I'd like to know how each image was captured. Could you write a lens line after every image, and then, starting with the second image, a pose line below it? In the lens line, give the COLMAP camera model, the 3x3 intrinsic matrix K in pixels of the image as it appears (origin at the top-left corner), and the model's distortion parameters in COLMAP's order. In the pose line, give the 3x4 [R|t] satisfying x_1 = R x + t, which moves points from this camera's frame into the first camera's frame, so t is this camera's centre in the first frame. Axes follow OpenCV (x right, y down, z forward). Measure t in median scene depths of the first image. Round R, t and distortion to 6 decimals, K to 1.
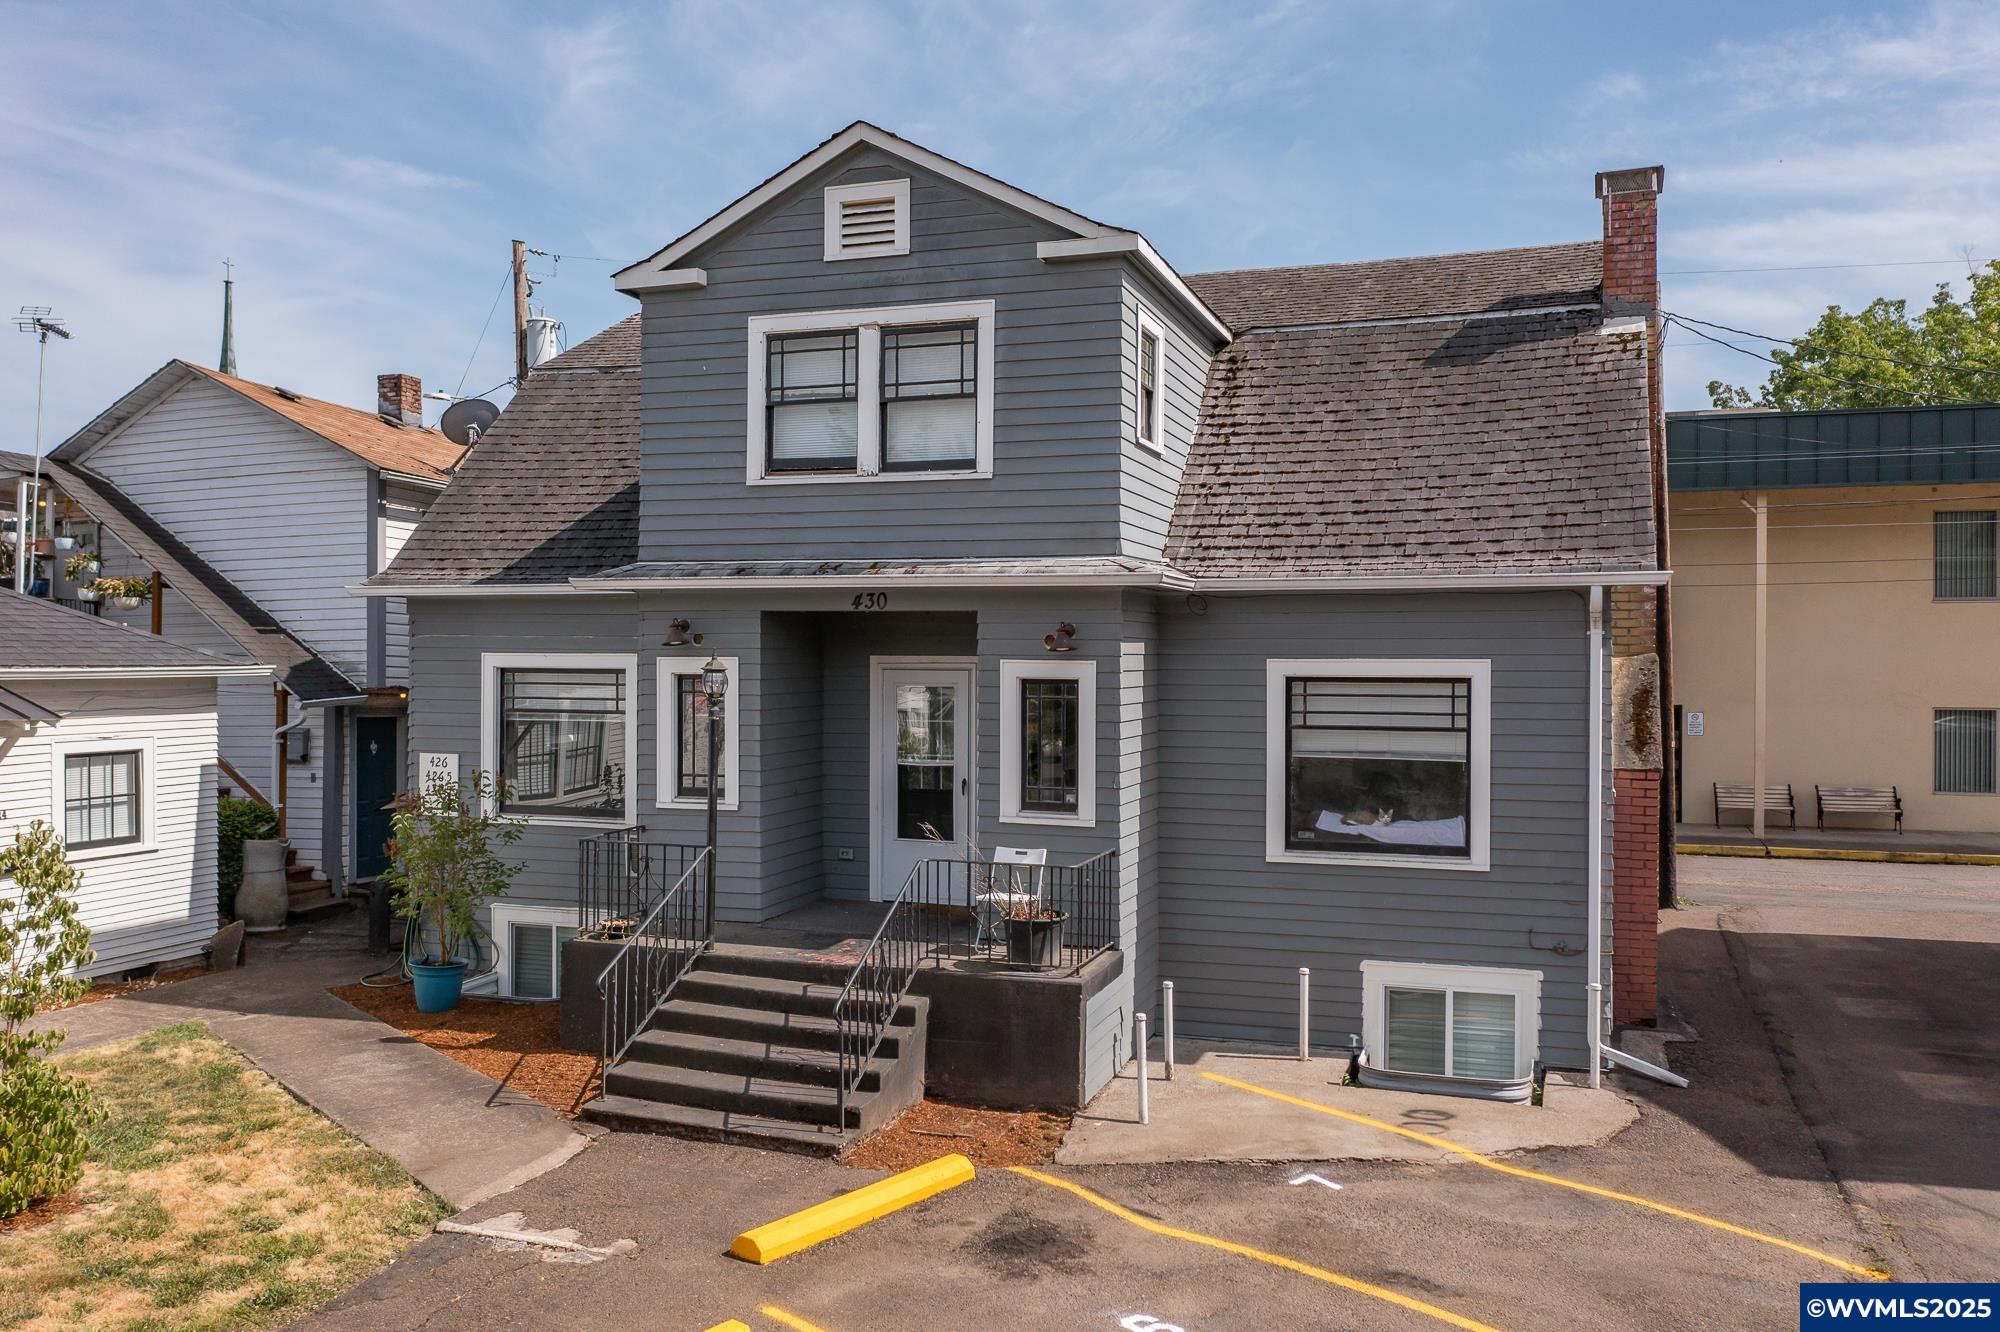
lens RADIAL K [[1593.6, 0, 1000.3], [0, 1593.6, 655.3], [0, 0, 1]] dist [-0.006114, 0.007372]
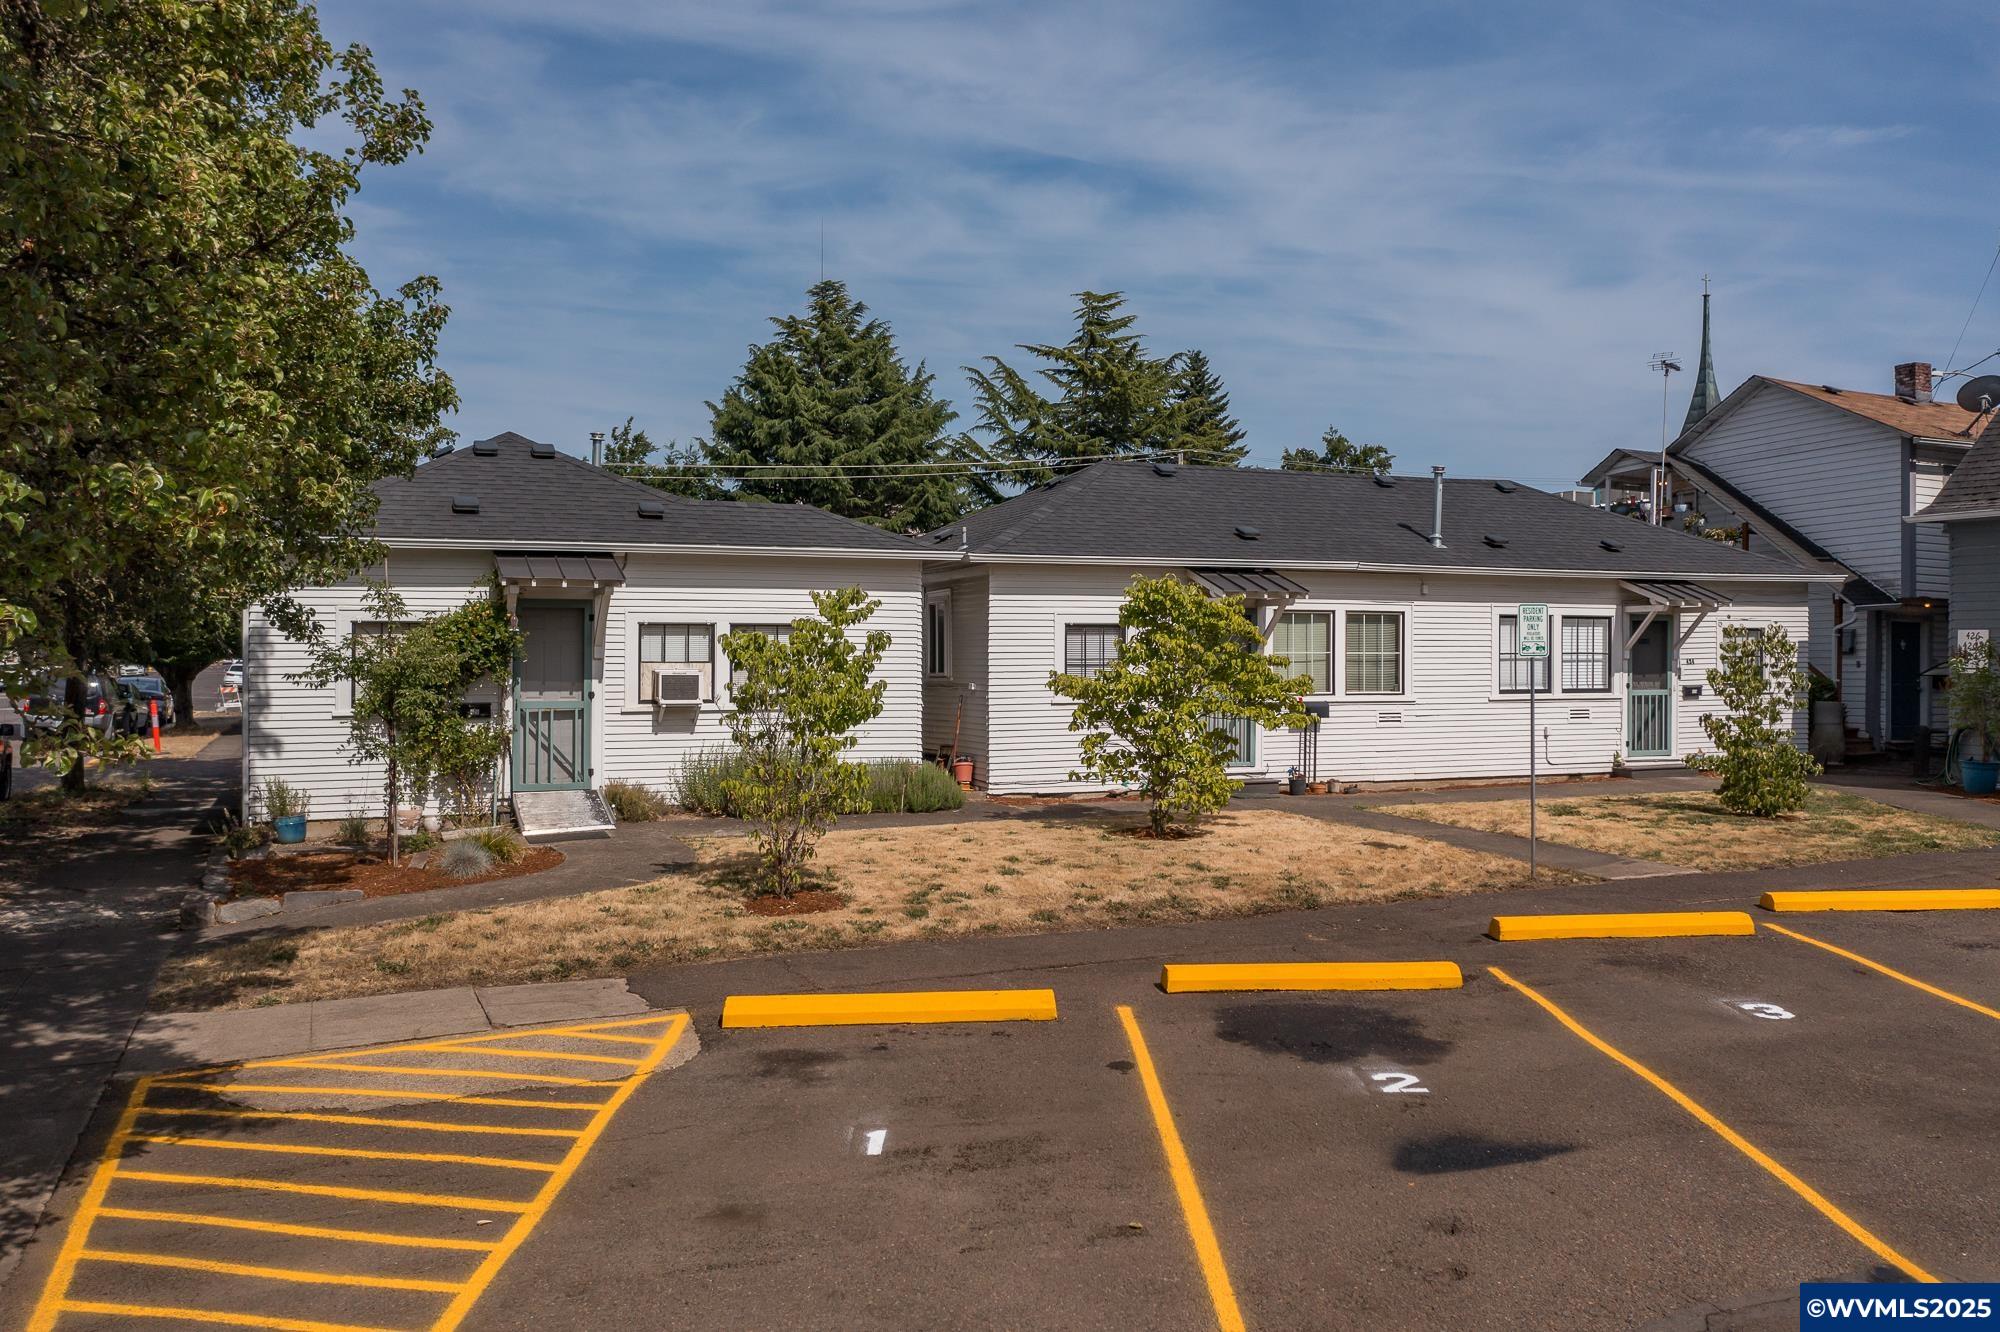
lens RADIAL K [[1593.6, 0, 1021.2], [0, 1593.6, 665.5], [0, 0, 1]] dist [-0.006114, 0.007372]
pose [[0.673090, 0.003506, -0.739553, 0.103630], [0.006891, 0.999916, 0.011013, 0.057326], [0.739529, -0.012509, 0.673009, -0.473177]]
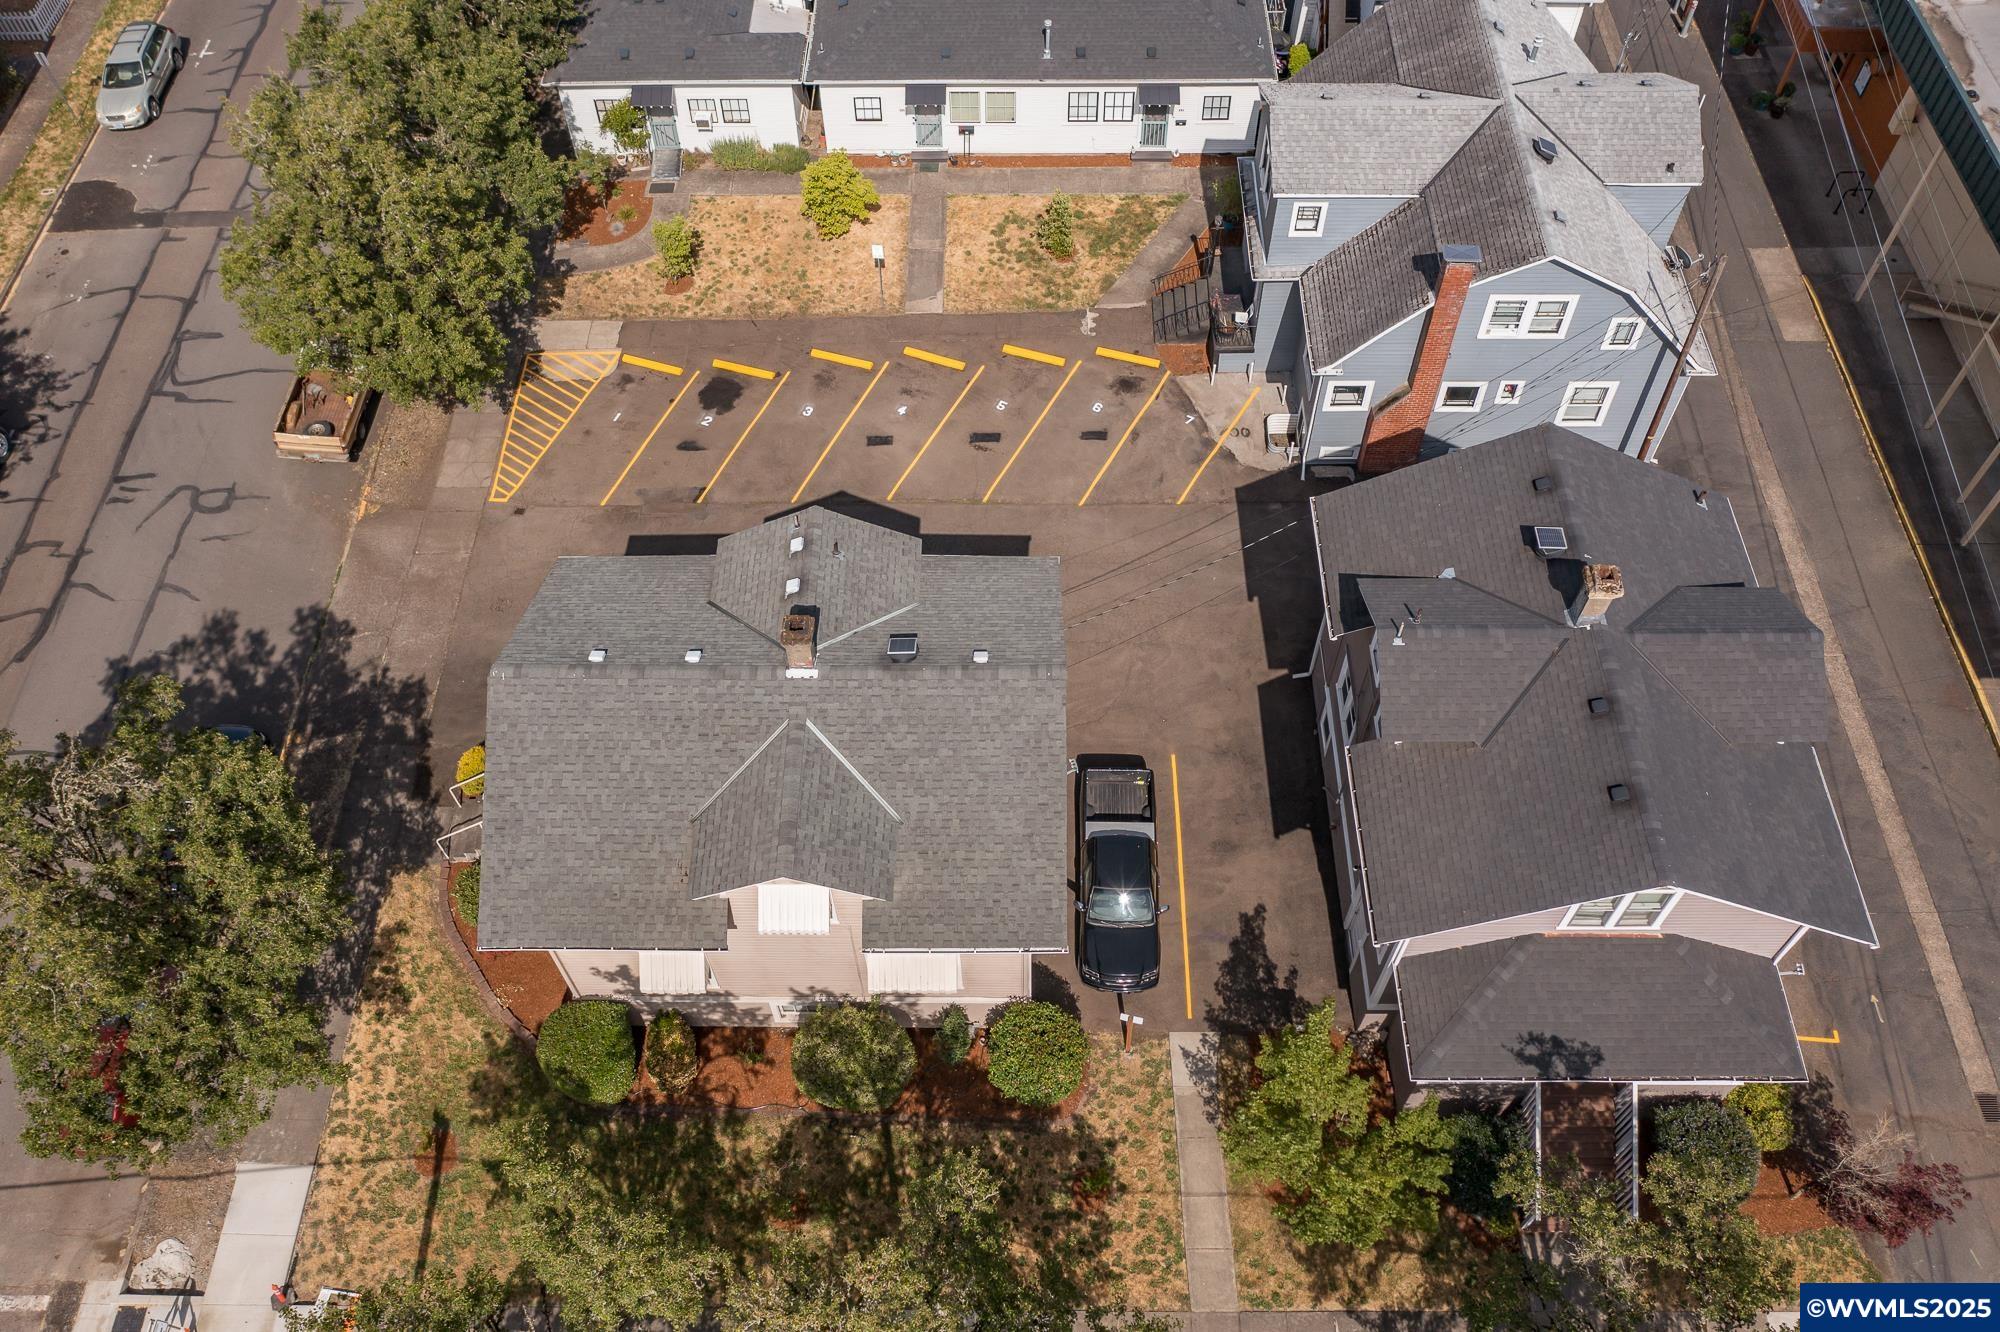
lens RADIAL K [[1593.6, 0, 1035.4], [0, 1593.6, 660.0], [0, 0, 1]] dist [-0.006114, 0.007372]
pose [[0.327168, 0.764791, -0.555028, 1.575838], [0.010366, 0.584412, 0.811391, -1.498028], [0.944909, -0.271214, 0.183273, -0.208847]]
